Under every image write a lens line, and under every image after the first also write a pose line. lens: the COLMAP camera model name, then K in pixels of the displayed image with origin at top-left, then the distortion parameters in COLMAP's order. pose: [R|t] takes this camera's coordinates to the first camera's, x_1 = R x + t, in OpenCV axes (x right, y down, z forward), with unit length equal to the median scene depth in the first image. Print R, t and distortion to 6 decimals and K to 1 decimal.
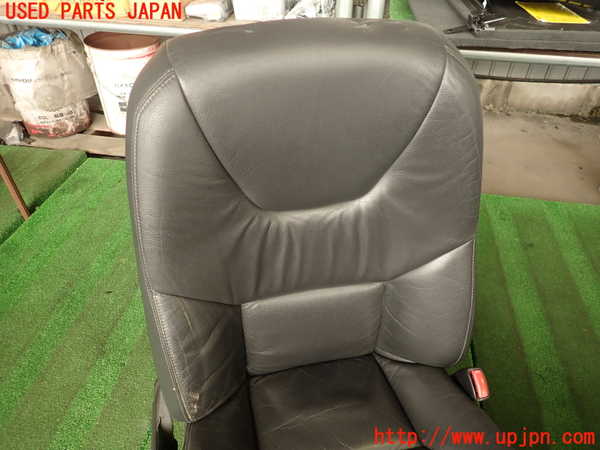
lens RADIAL K [[439.6, 0, 298.0], [0, 439.6, 226.7], [0, 0, 1]] dist [-0.001537, -0.004474]
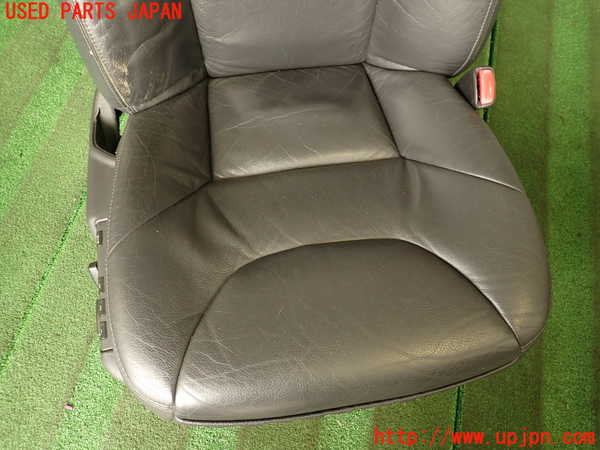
lens RADIAL K [[439.6, 0, 302.1], [0, 439.6, 225.9], [0, 0, 1]] dist [-0.001537, -0.004474]
pose [[0.996725, 0.078586, -0.019070, 0.086675], [-0.061890, 0.893093, 0.445594, 0.180714], [0.052048, -0.442954, 0.895032, 0.121416]]
